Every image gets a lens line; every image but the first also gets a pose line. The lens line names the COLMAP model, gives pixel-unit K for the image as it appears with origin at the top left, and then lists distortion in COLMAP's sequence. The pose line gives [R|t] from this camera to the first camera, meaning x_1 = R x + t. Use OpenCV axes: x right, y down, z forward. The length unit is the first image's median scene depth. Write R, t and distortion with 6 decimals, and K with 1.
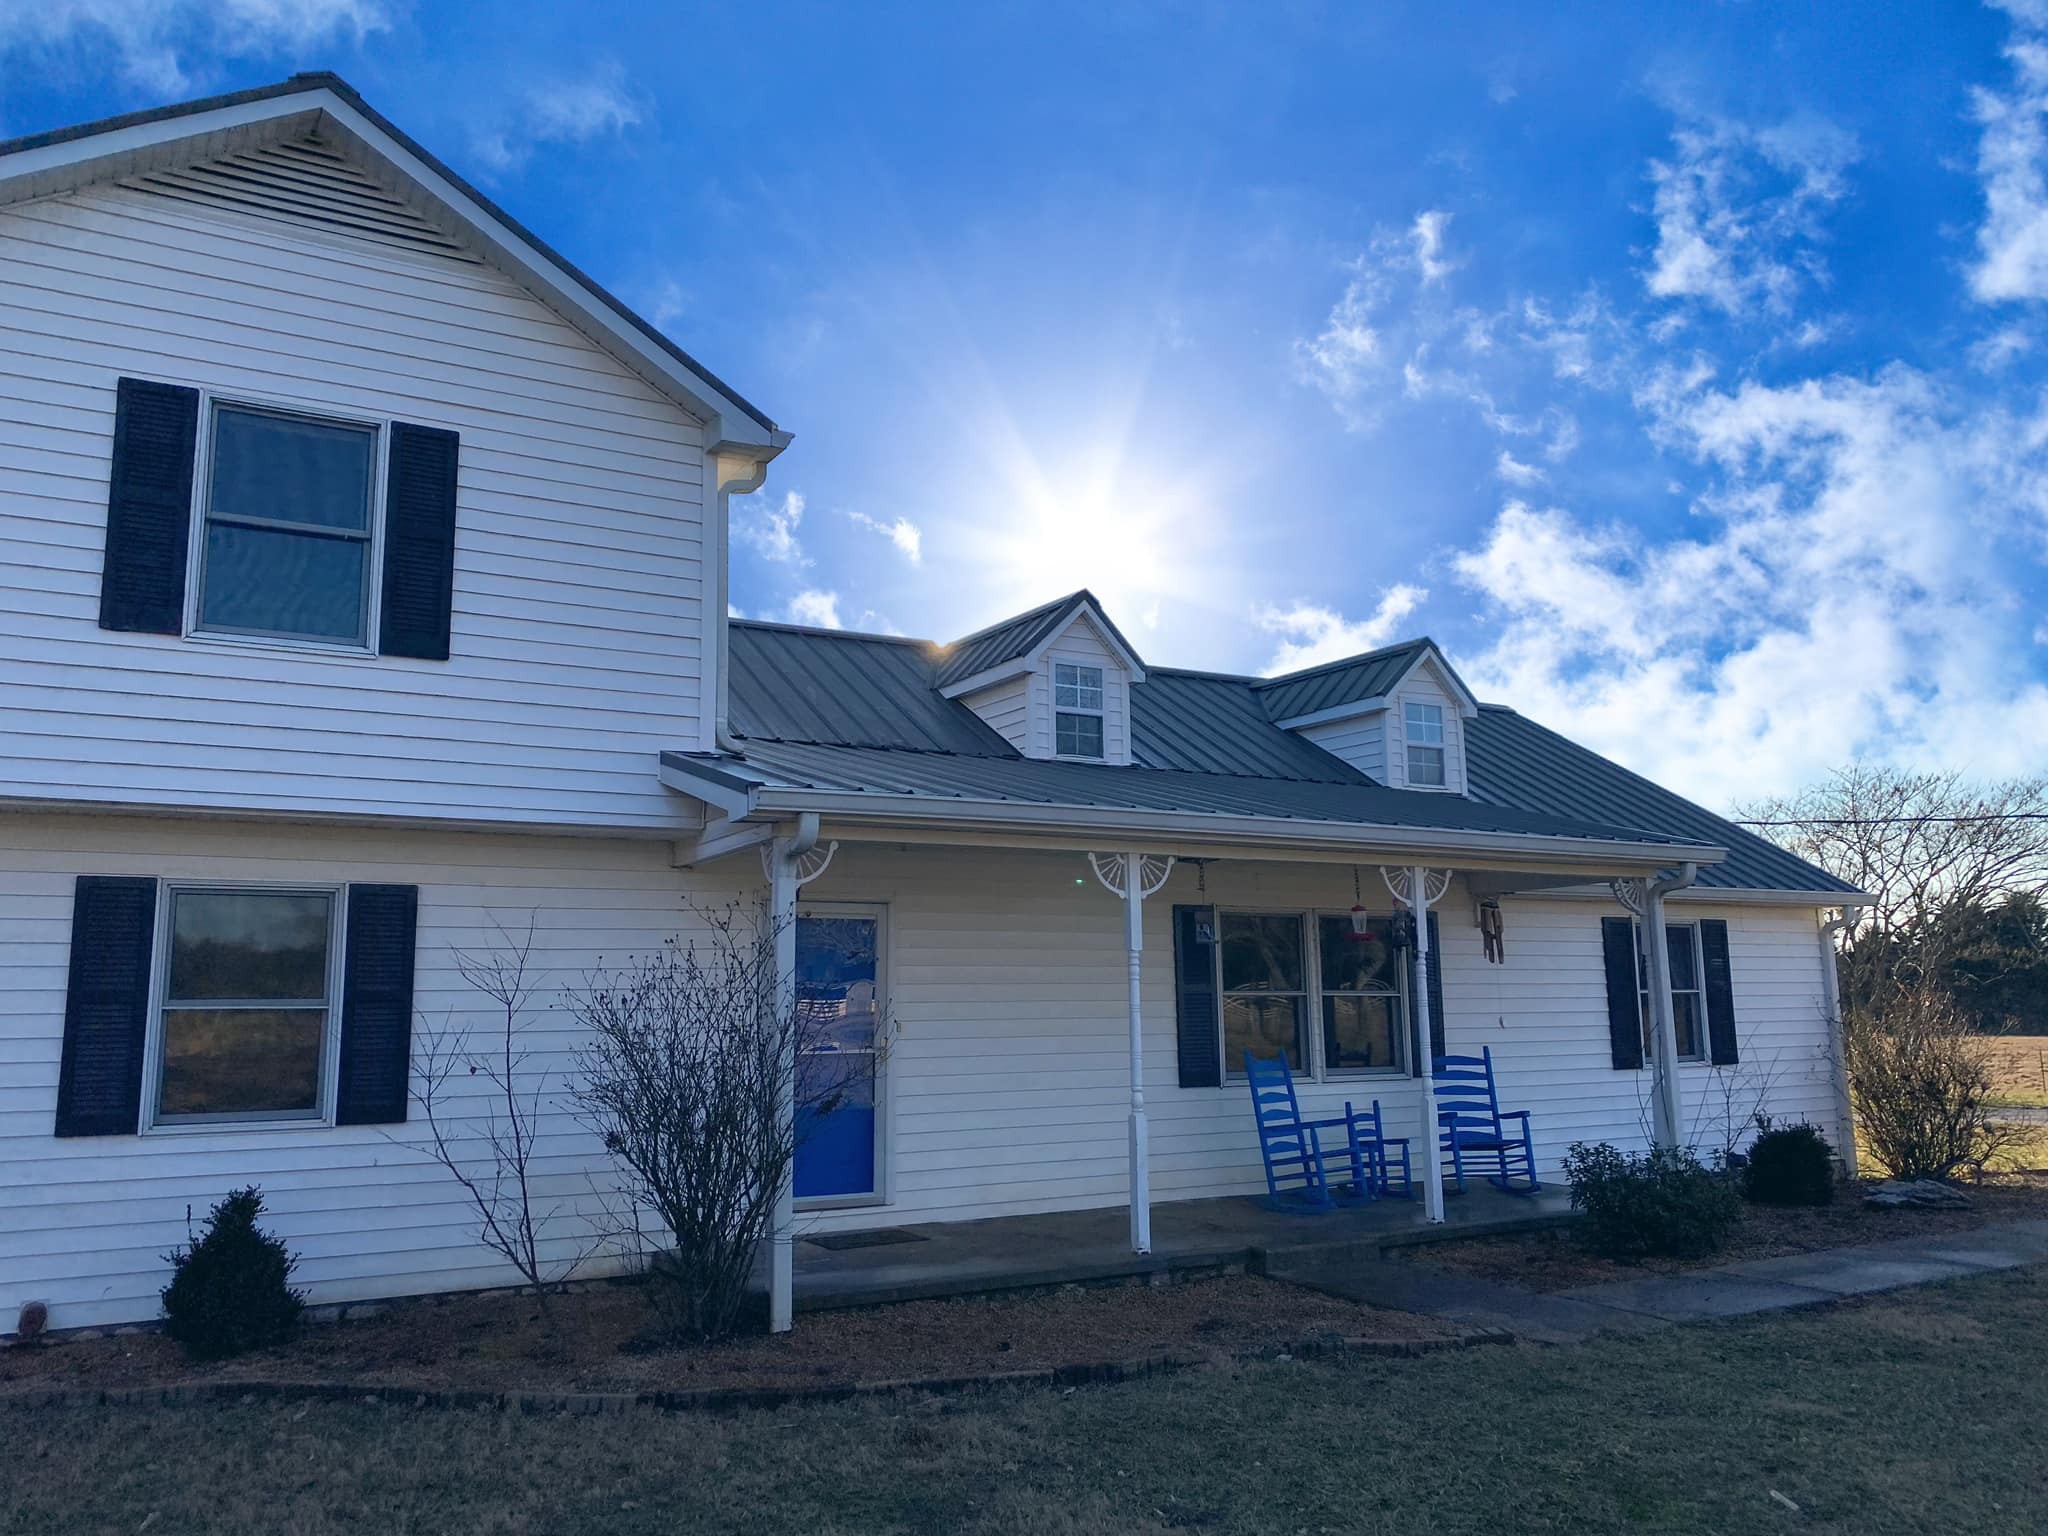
lens RADIAL K [[1546.6, 0, 1021.5], [0, 1546.6, 747.8], [0, 0, 1]] dist [0.044749, -0.054418]
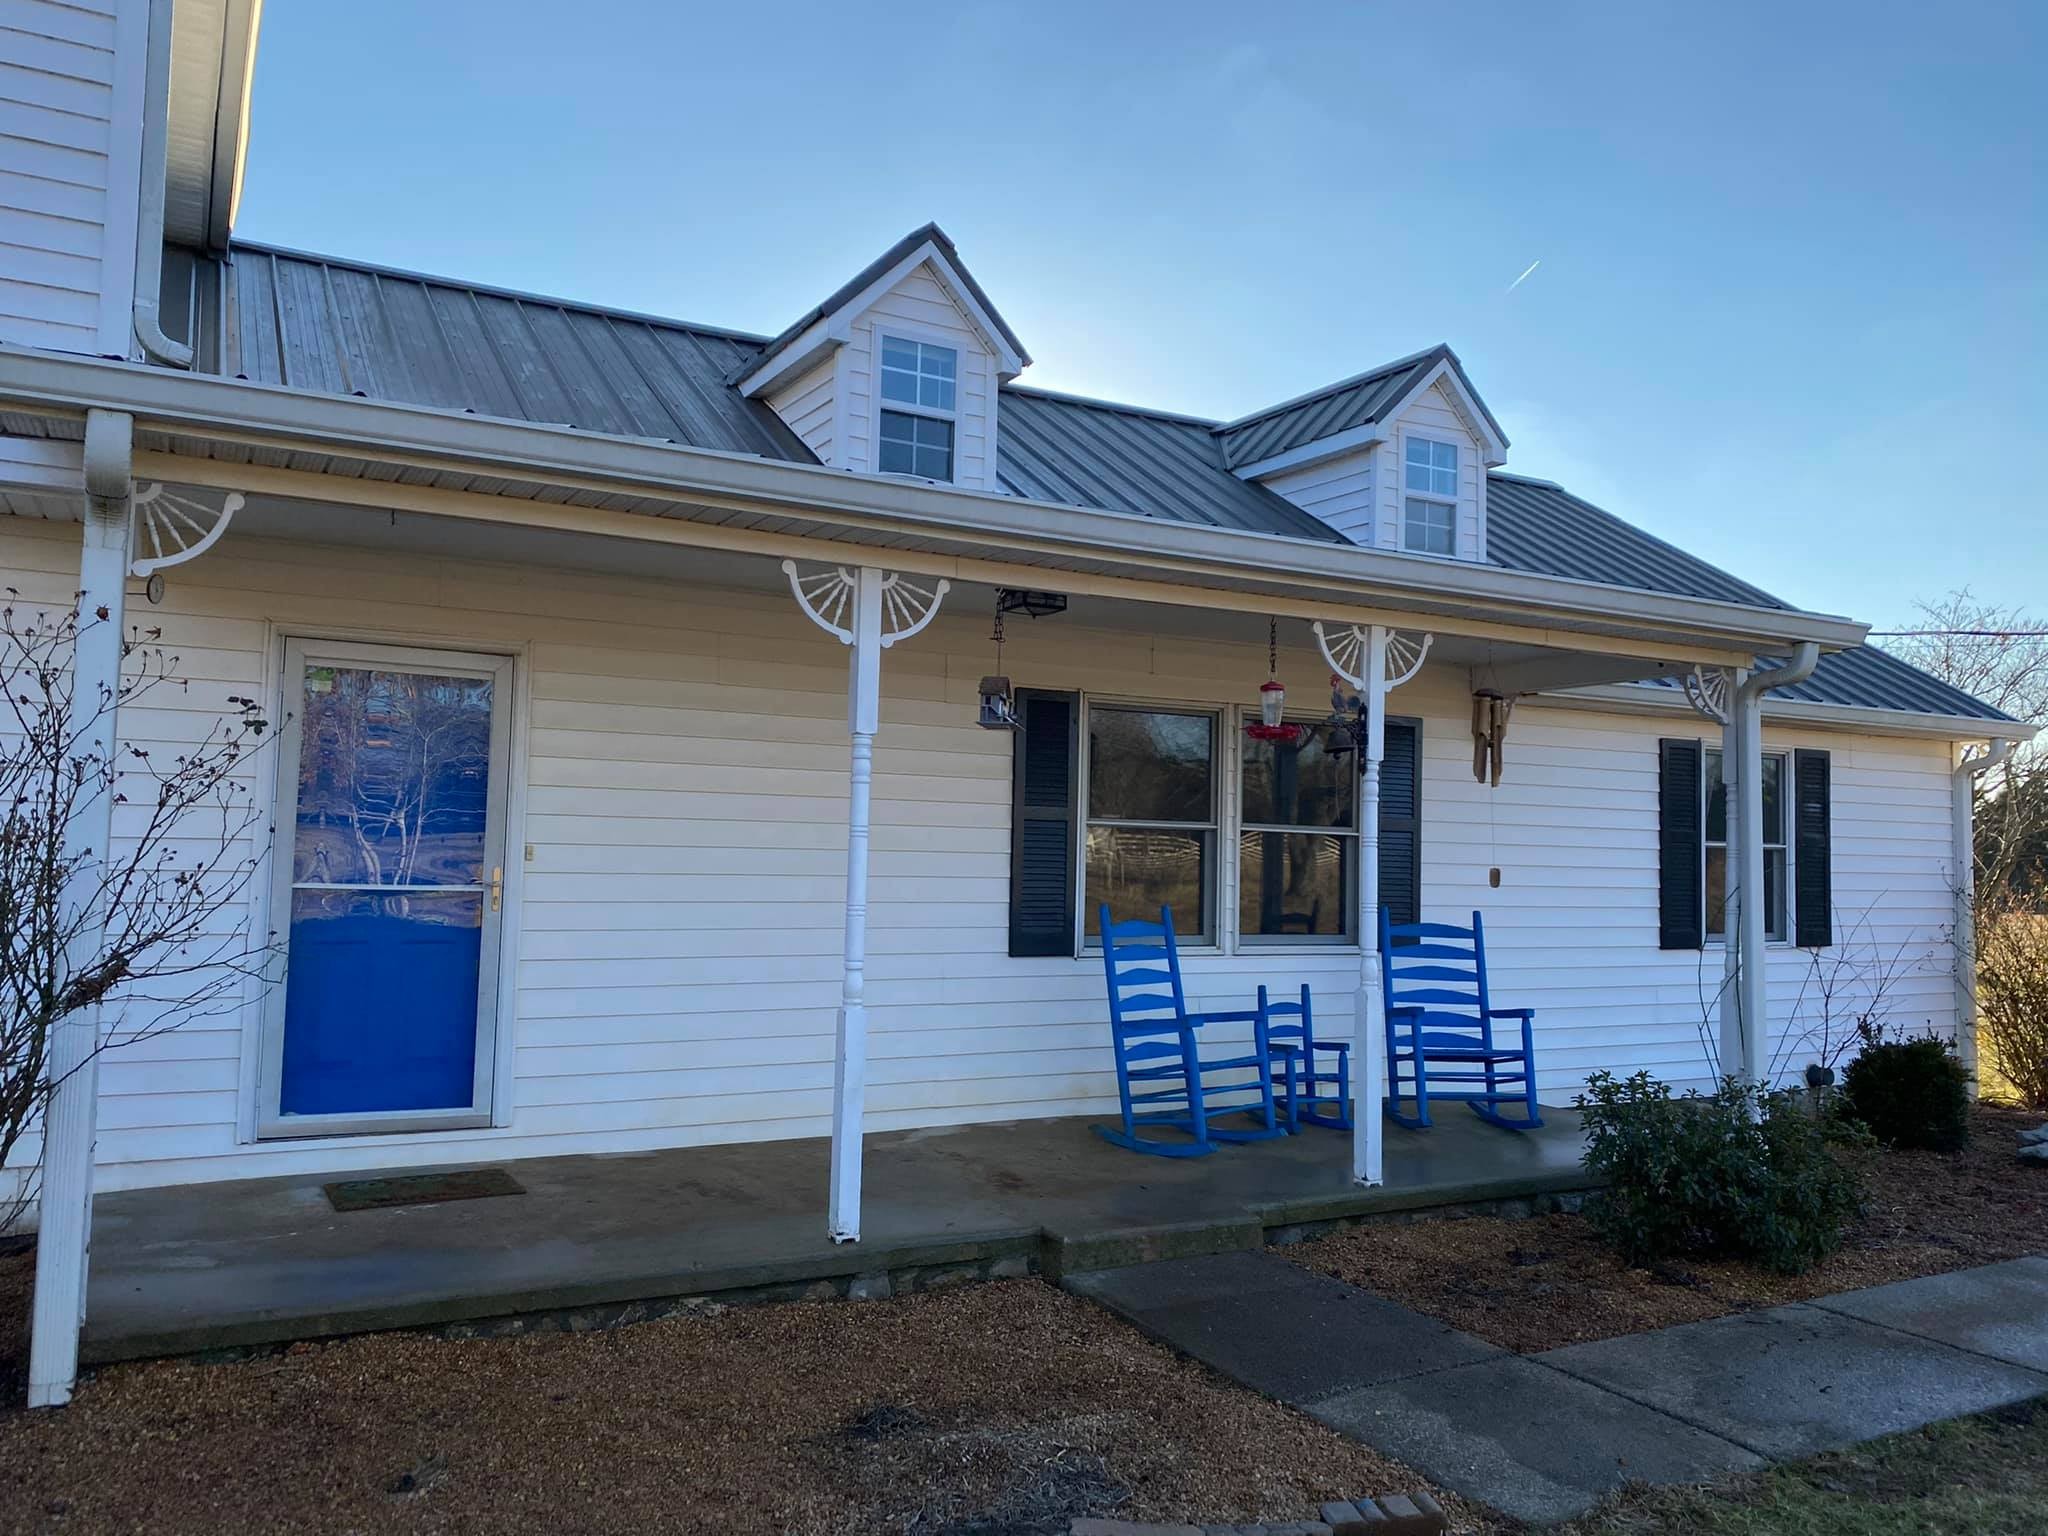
lens RADIAL K [[1546.6, 0, 1026.8], [0, 1546.6, 754.7], [0, 0, 1]] dist [0.044749, -0.054418]
pose [[0.999132, 0.034942, -0.022691, 0.120903], [-0.032374, 0.993936, 0.105087, 0.061836], [0.026225, -0.104262, 0.994204, 0.343471]]
